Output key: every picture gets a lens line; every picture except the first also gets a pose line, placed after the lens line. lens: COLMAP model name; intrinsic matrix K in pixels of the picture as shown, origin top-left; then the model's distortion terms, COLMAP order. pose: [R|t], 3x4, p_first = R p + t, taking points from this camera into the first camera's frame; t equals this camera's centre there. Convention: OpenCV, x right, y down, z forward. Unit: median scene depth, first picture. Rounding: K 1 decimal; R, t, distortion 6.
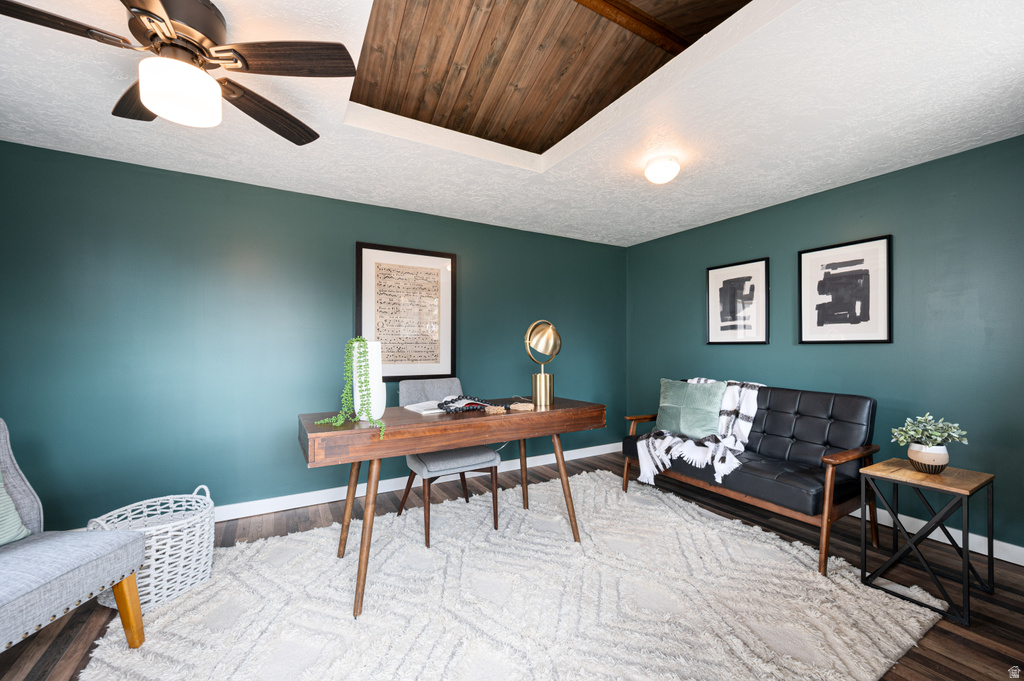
lens RADIAL K [[412.2, 0, 511.6], [0, 412.2, 345.4], [0, 0, 1]] dist [0.002755, 0.000079]
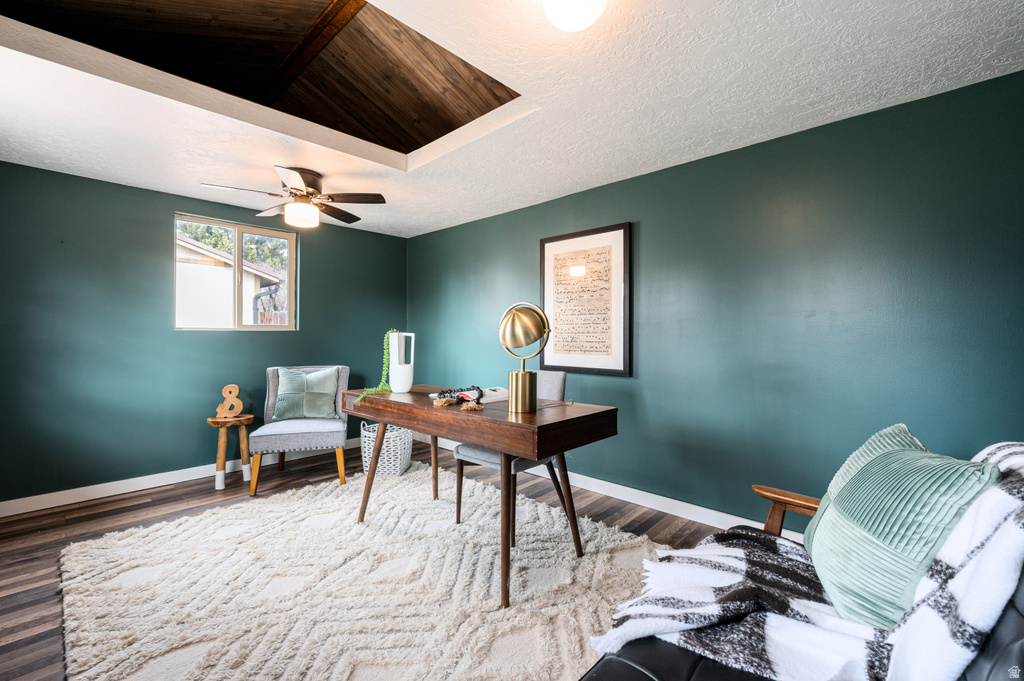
lens RADIAL K [[432.1, 0, 511.7], [0, 432.1, 336.1], [0, 0, 1]] dist [-0.000485, -0.000006]
pose [[0.274181, 0.001050, -0.961678, 0.671997], [0.000041, 0.999999, 0.001104, 0.001613], [0.961678, -0.000342, 0.274181, 0.595382]]
